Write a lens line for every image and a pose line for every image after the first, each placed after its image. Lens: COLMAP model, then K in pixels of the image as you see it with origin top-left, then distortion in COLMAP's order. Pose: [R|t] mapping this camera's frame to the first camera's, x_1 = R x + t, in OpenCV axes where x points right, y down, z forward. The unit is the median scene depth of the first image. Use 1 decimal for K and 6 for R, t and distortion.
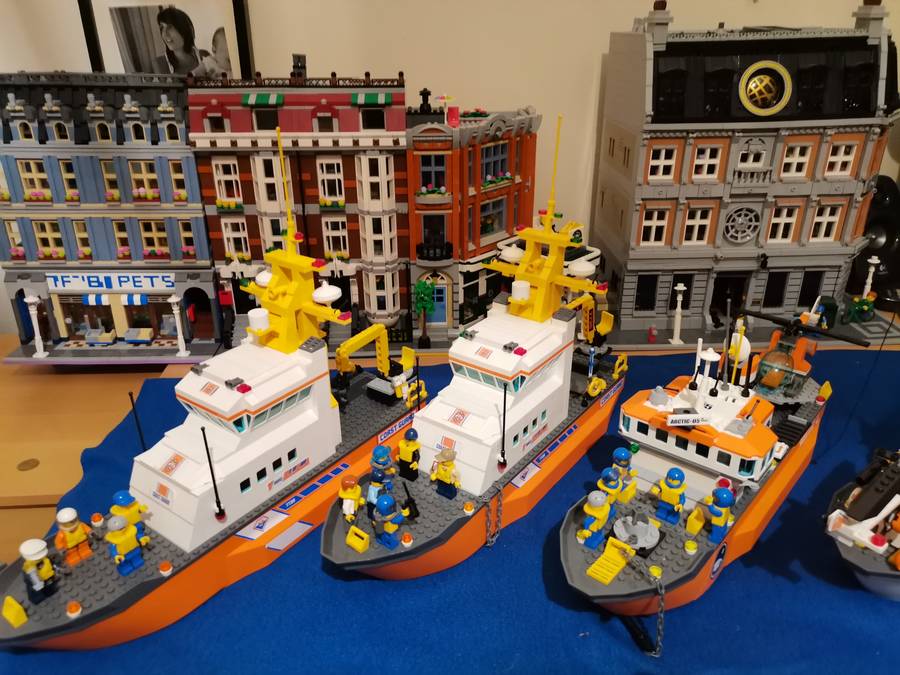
lens RADIAL K [[679.1, 0, 450.5], [0, 679.1, 340.0], [0, 0, 1]] dist [0.041046, -0.027493]
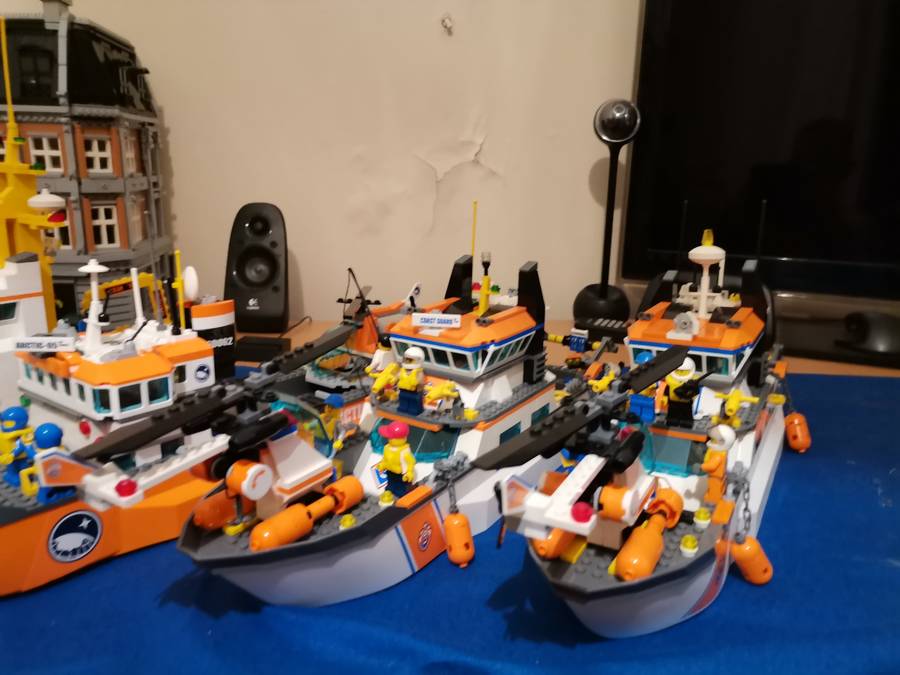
lens RADIAL K [[684.9, 0, 450.4], [0, 684.9, 339.0], [0, 0, 1]] dist [0.038150, -0.031301]
pose [[0.996473, 0.017118, 0.082151, 0.442484], [-0.001736, 0.982967, -0.183772, 0.151589], [-0.083897, 0.182981, 0.979530, 0.121548]]
